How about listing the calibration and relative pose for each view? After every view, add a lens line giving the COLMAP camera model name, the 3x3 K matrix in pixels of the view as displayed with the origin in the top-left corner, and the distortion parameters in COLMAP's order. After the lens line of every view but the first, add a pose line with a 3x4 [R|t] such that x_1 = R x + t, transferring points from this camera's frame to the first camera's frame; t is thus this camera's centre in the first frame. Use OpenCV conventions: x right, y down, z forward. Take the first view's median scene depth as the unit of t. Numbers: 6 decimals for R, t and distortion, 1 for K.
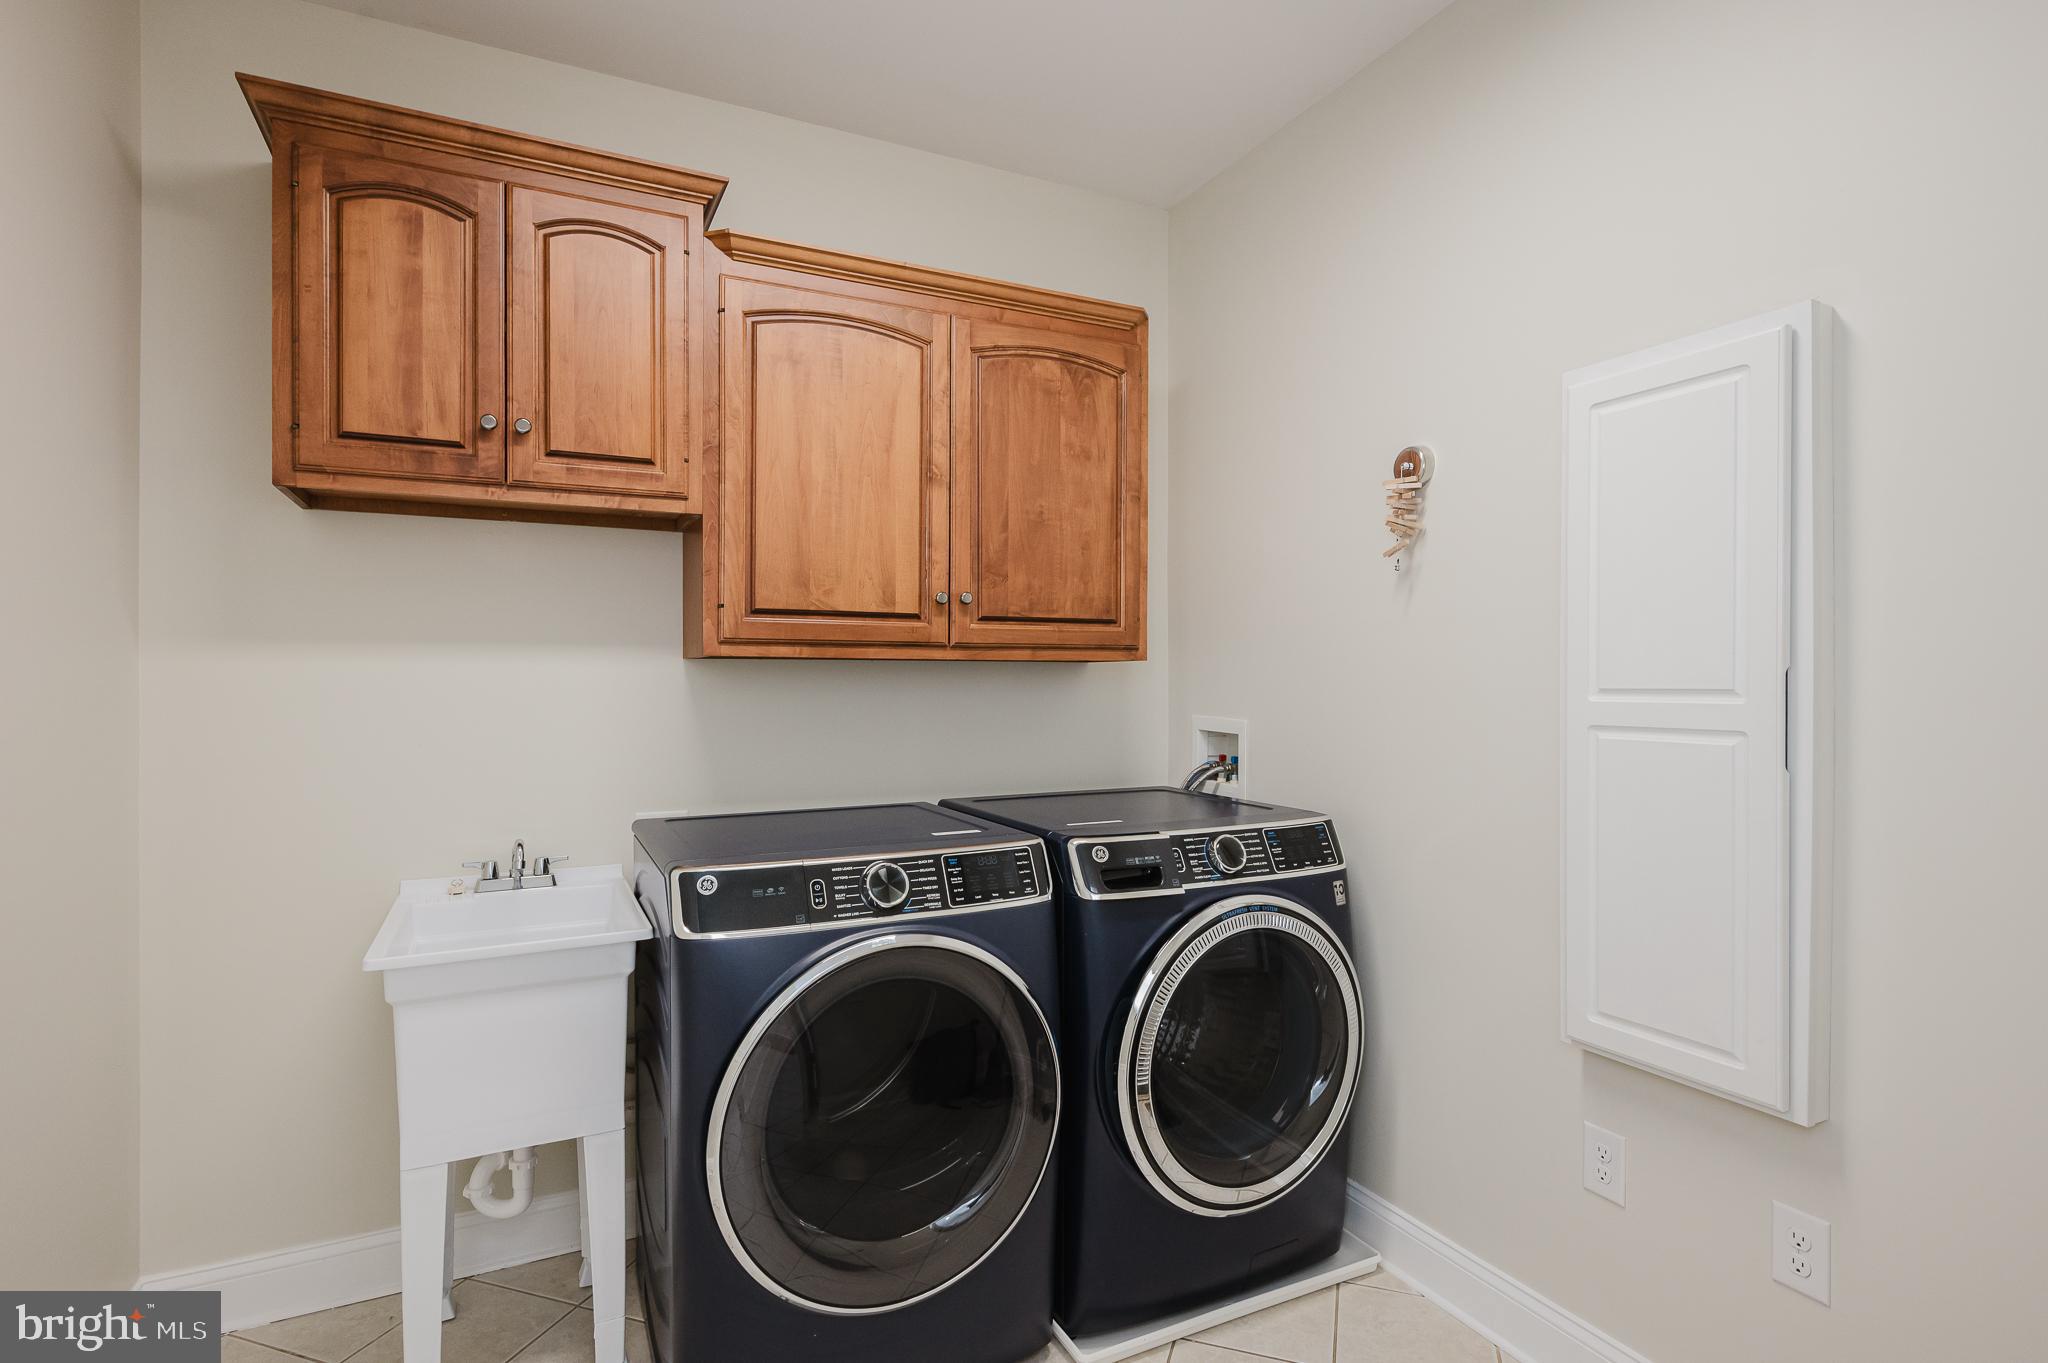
lens RADIAL K [[1019.9, 0, 1024.0], [0, 1019.9, 681.5], [0, 0, 1]] dist [0.000782, 0.000059]
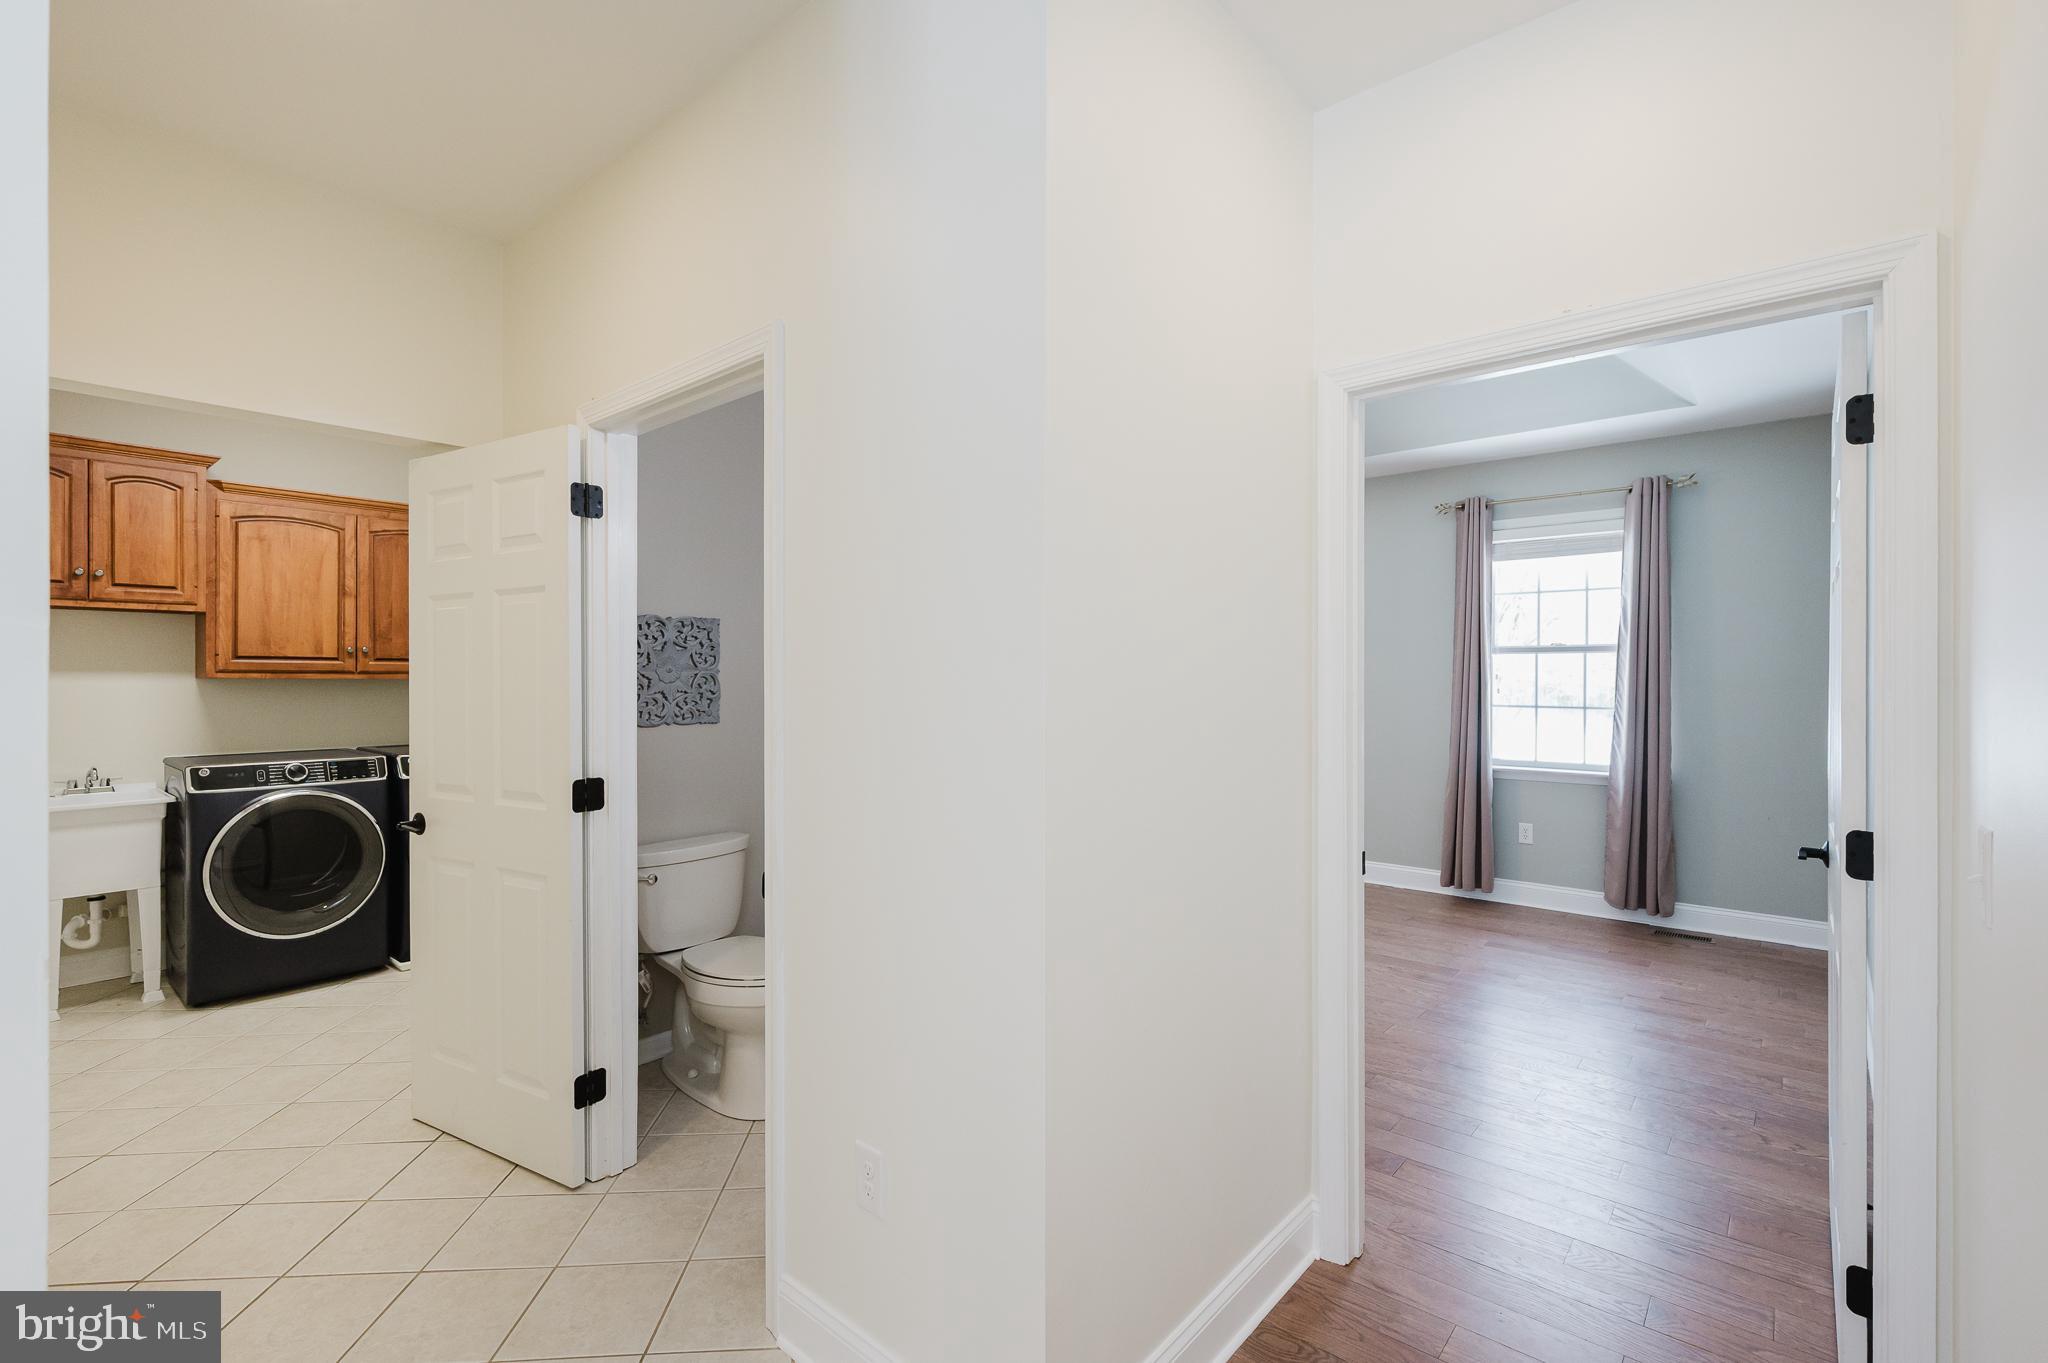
lens RADIAL K [[913.6, 0, 1024.0], [0, 913.6, 681.5], [0, 0, 1]] dist [0.000019, -0.000140]
pose [[0.920859, -0.000552, 0.389896, 0.544057], [0.000699, 1.000000, -0.000234, -0.017678], [-0.389895, 0.000488, 0.920859, -1.505374]]
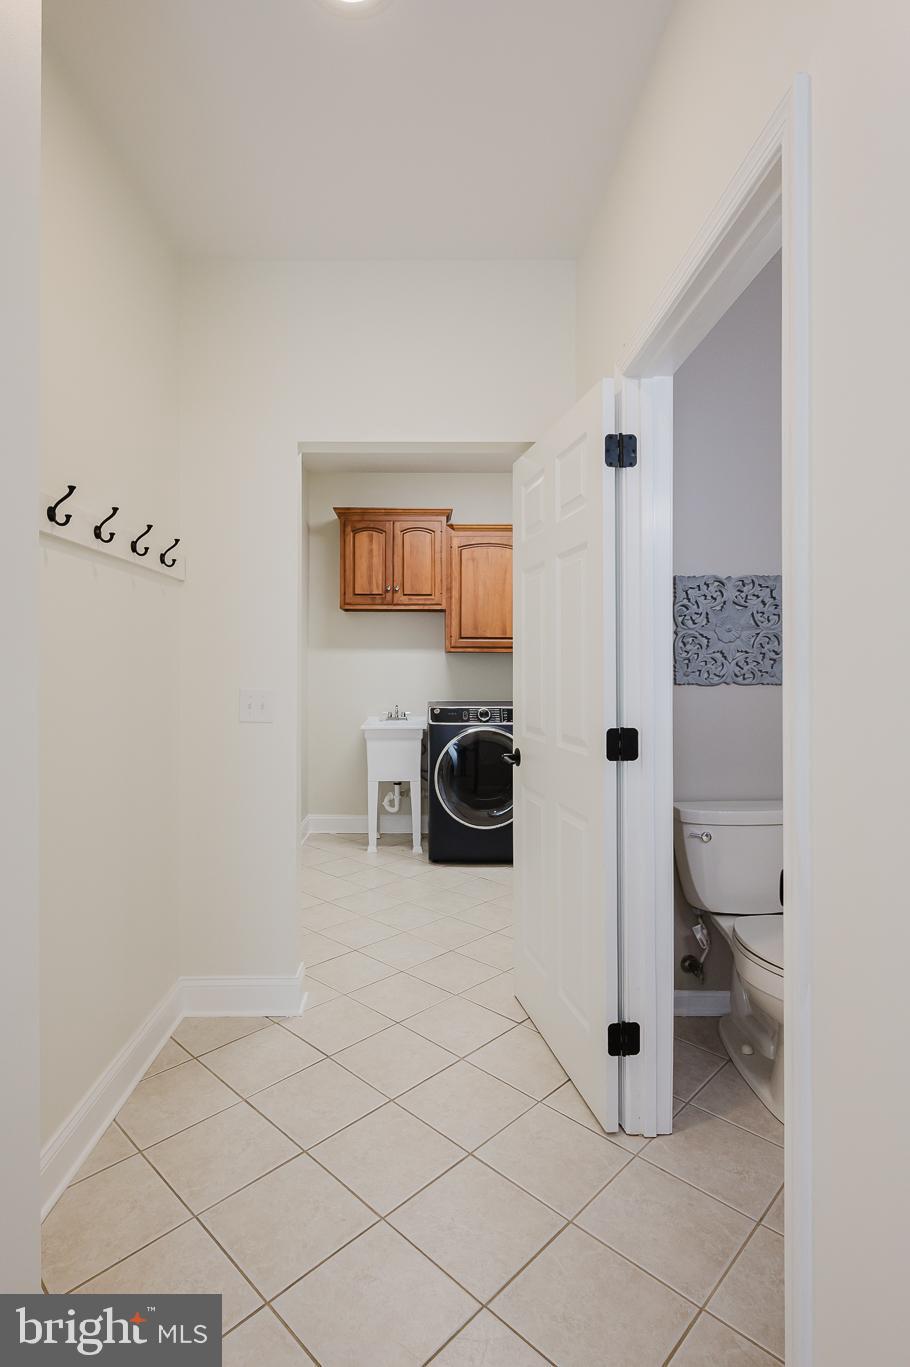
lens RADIAL K [[693.1, 0, 424.1], [0, 693.1, 667.2], [0, 0, 1]] dist [0.014745, -0.006223]
pose [[0.899168, 0.001739, -0.437599, 0.646886], [-0.002057, 0.999998, -0.000252, 0.027965], [0.437598, 0.001127, 0.899170, -1.126054]]
